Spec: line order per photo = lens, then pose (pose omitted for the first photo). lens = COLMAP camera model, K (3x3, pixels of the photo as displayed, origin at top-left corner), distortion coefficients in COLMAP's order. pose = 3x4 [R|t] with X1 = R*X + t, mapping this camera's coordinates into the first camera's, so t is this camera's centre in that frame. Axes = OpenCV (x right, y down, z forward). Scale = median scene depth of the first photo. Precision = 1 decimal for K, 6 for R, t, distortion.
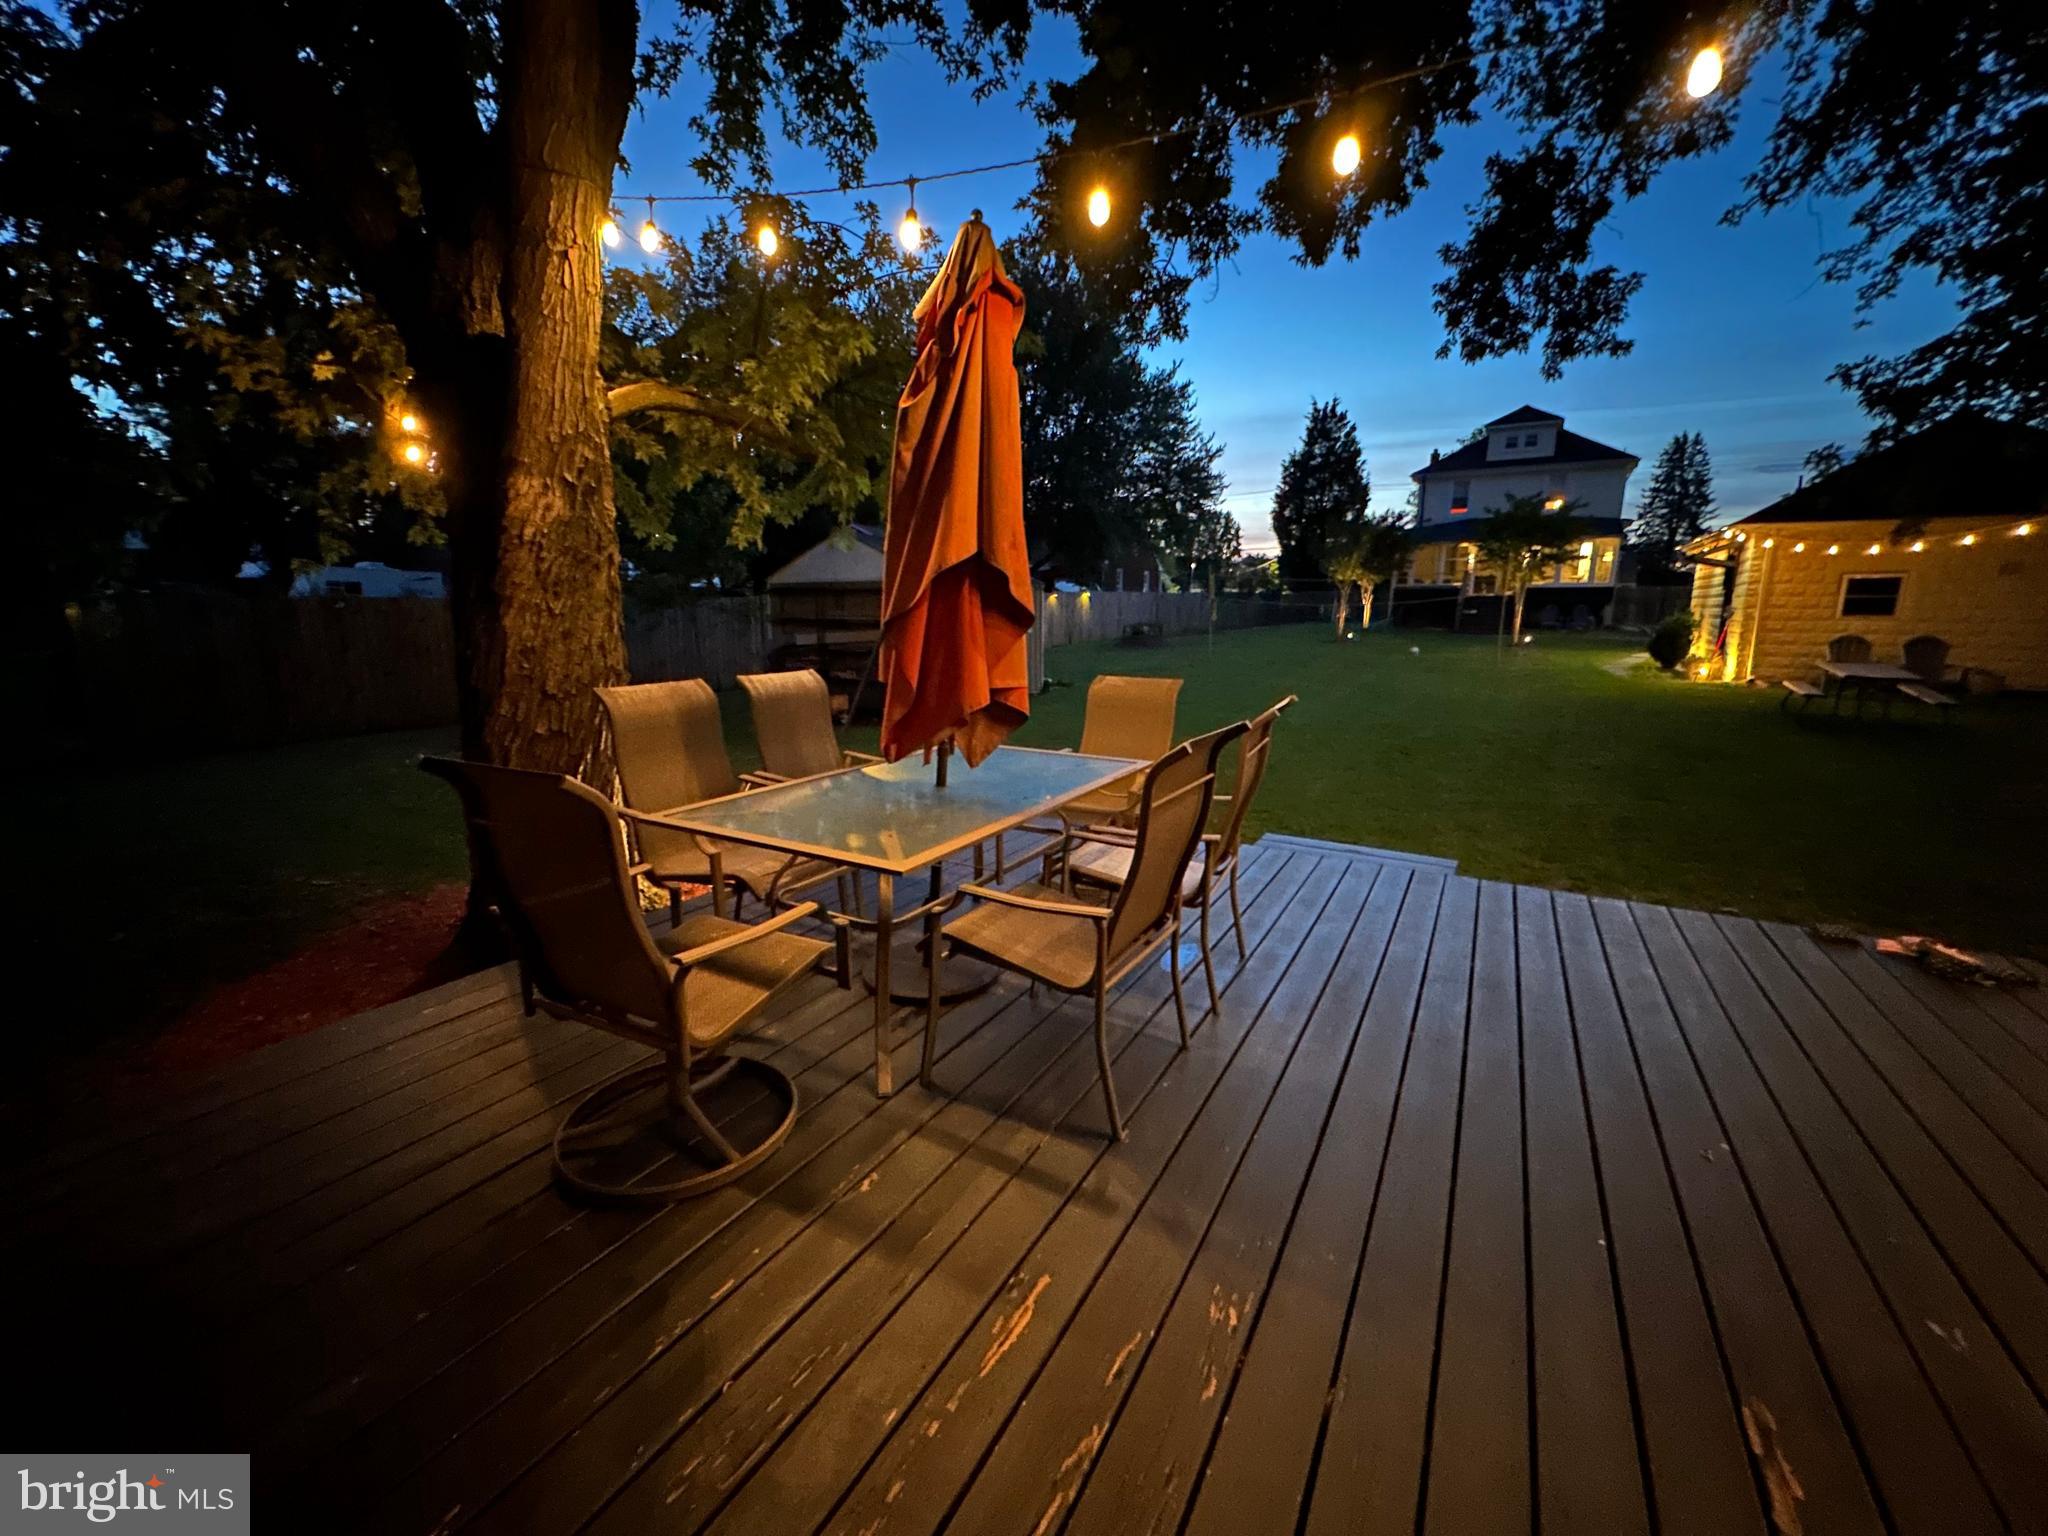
lens RADIAL K [[806.7, 0, 1031.8], [0, 806.7, 771.7], [0, 0, 1]] dist [-0.001393, 0.000191]
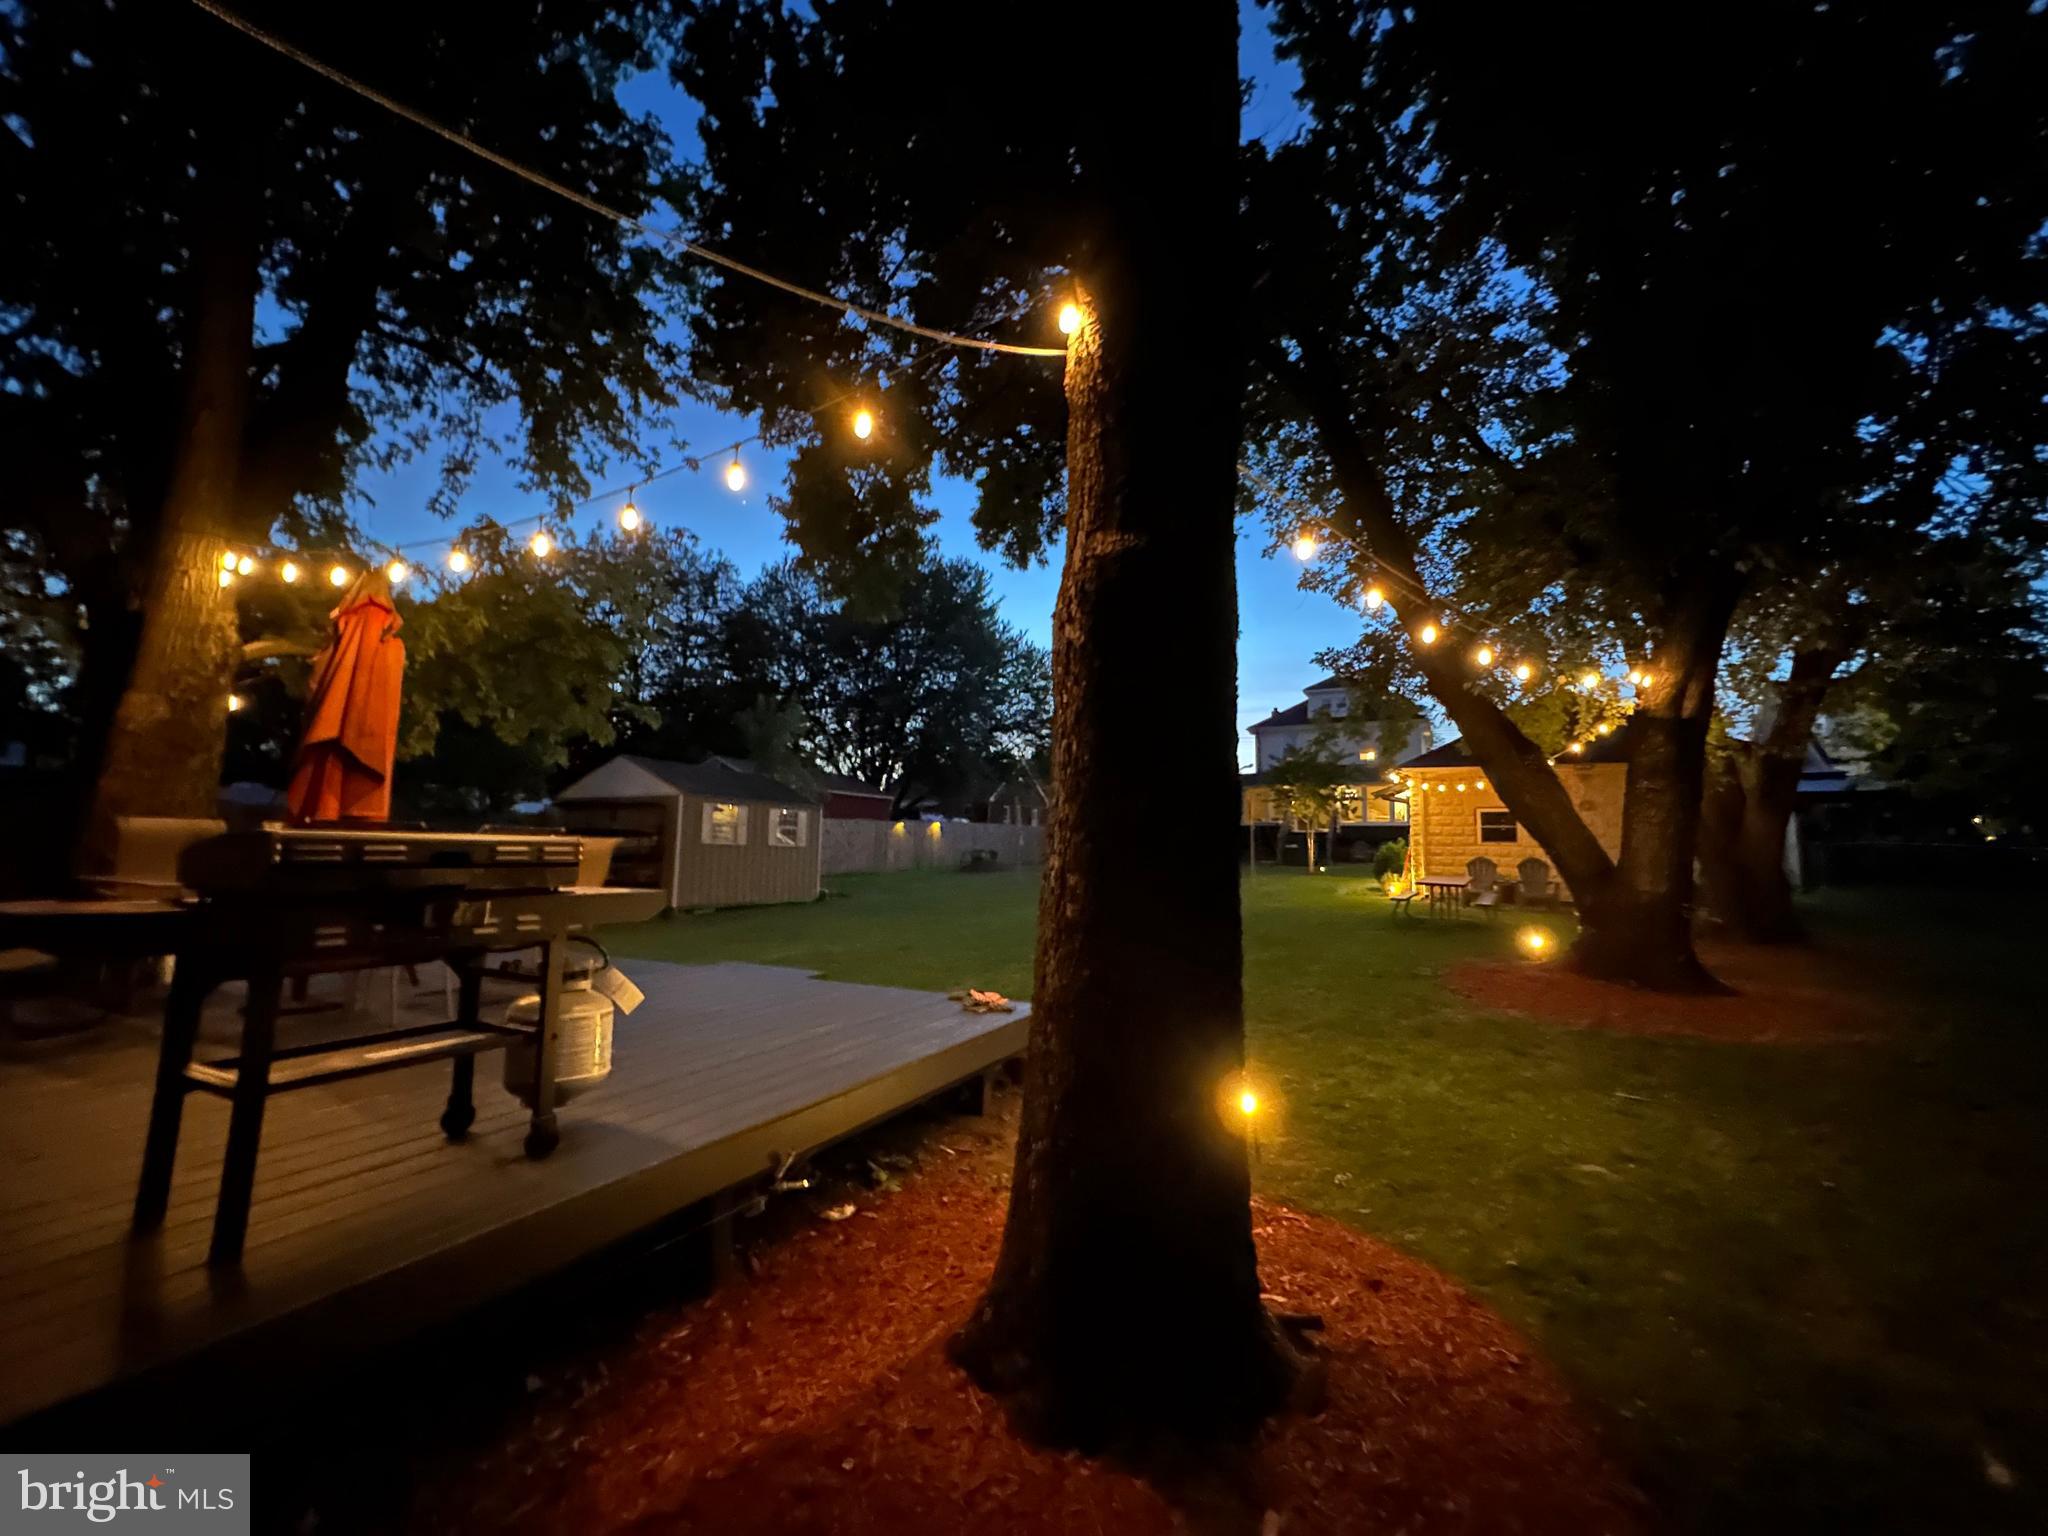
lens RADIAL K [[814.3, 0, 1029.4], [0, 814.3, 762.3], [0, 0, 1]] dist [-0.006510, -0.000008]
pose [[0.997069, 0.022801, 0.073028, 0.262619], [0.000111, 0.954125, -0.299408, 0.062681], [-0.076504, 0.298539, 0.951326, -0.157582]]
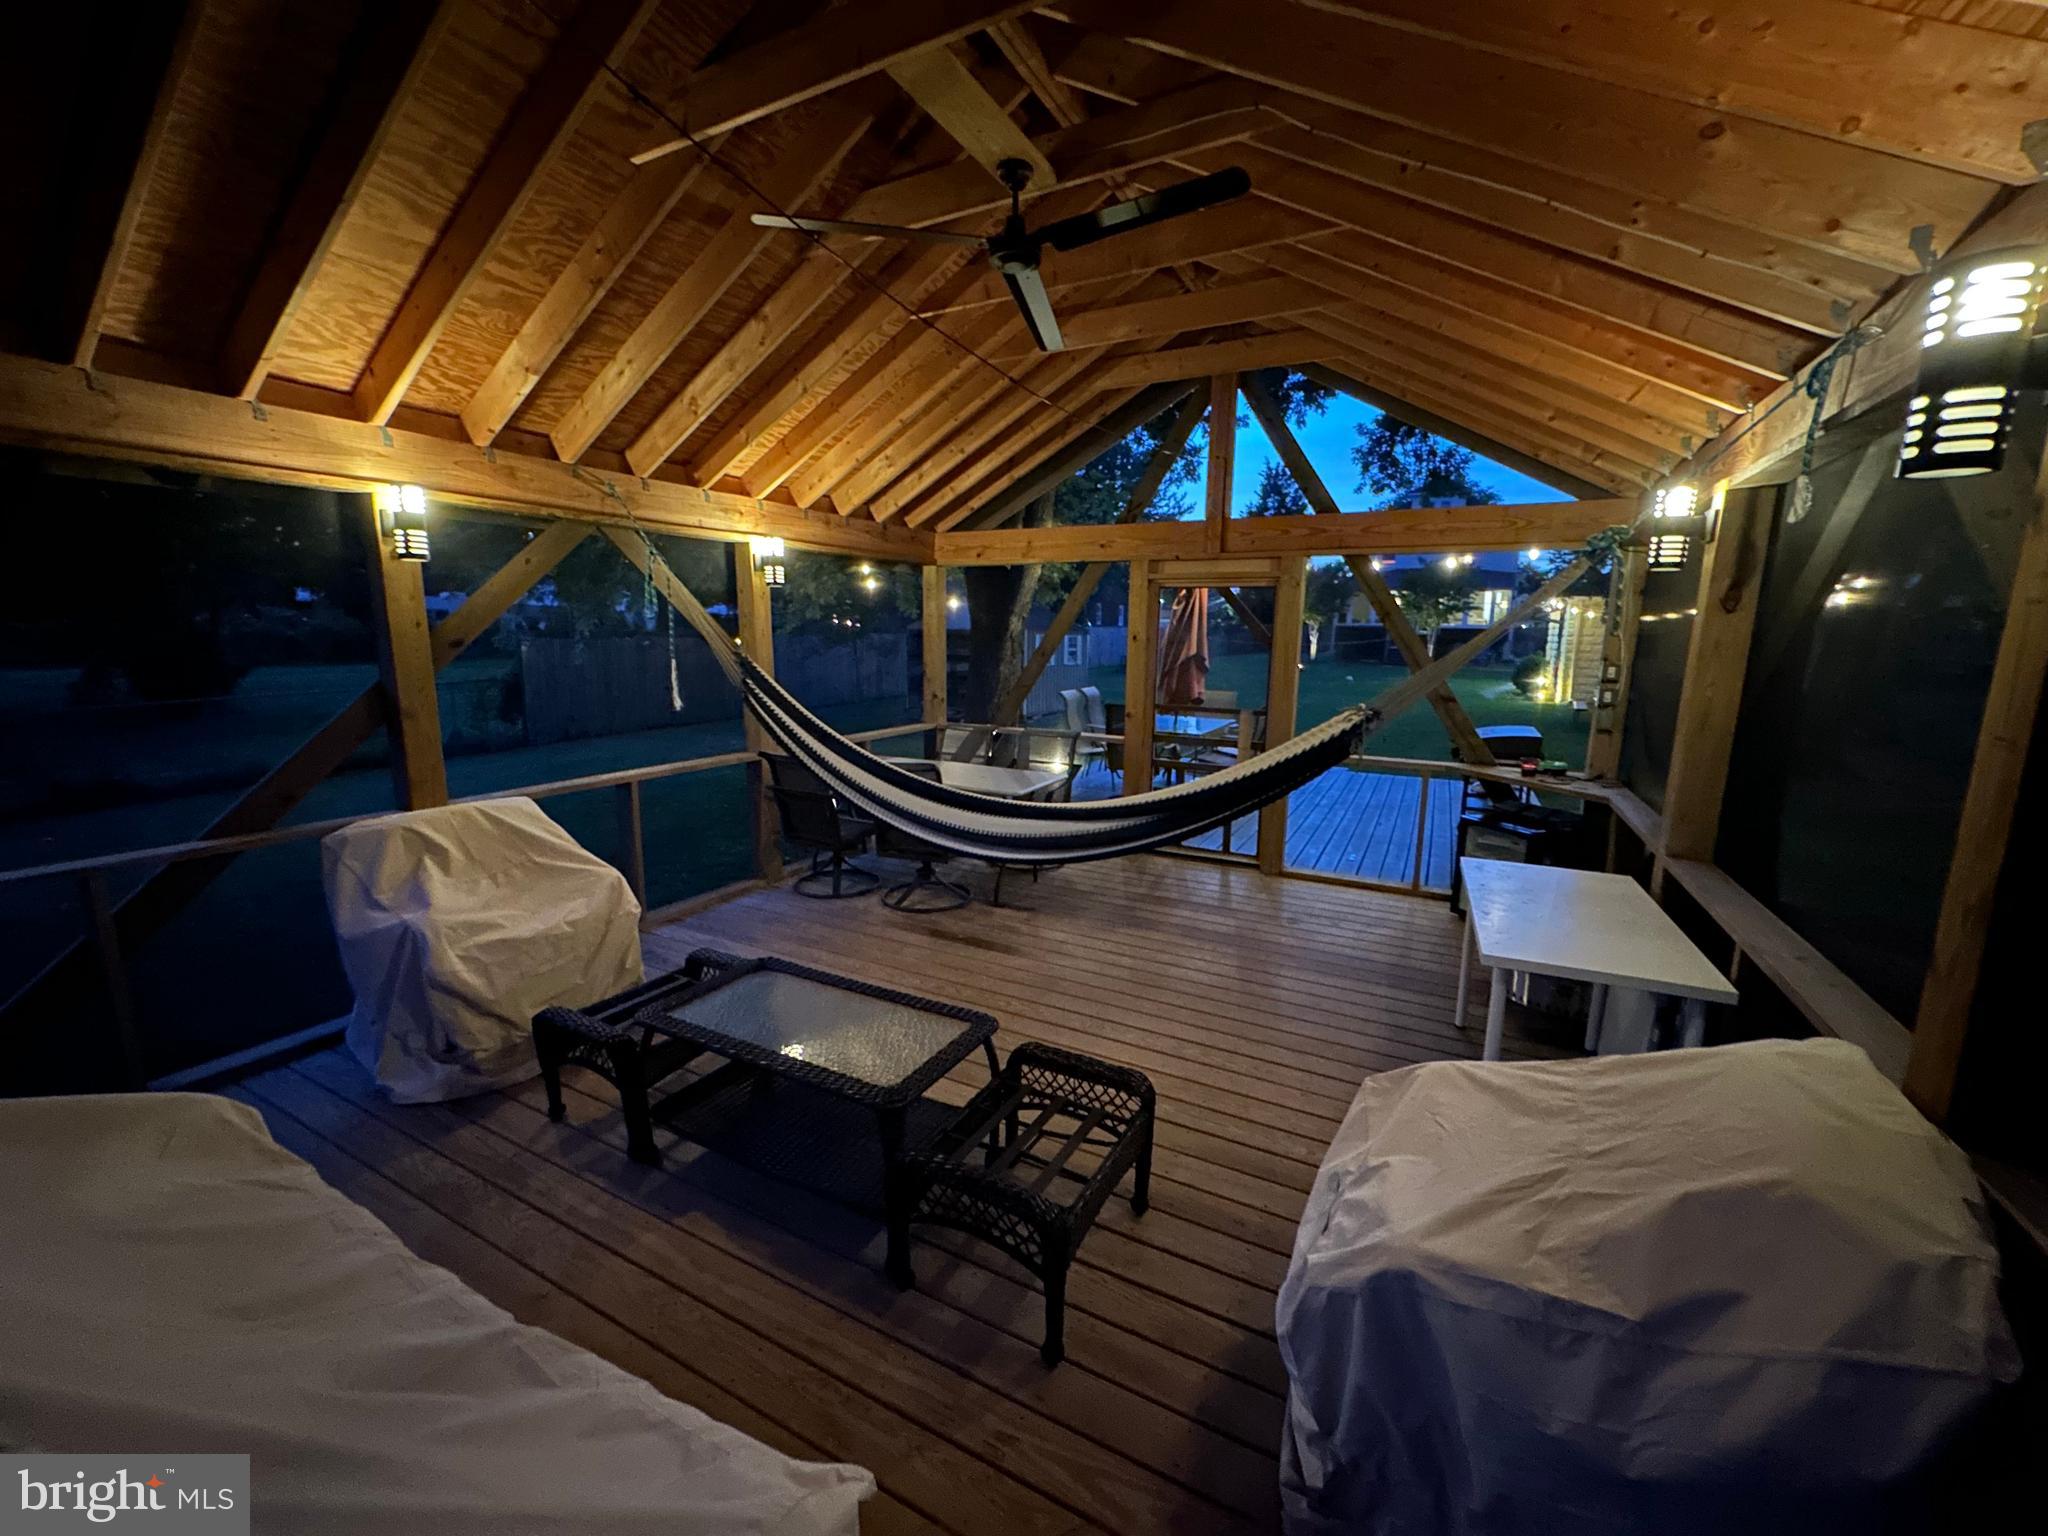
lens RADIAL K [[806.7, 0, 1031.8], [0, 806.7, 771.7], [0, 0, 1]] dist [-0.001393, 0.000191]
pose [[0.998491, 0.002913, 0.054847, -0.185419], [-0.001324, 0.999579, -0.028982, 0.064457], [-0.054909, 0.028865, 0.998074, -0.457915]]
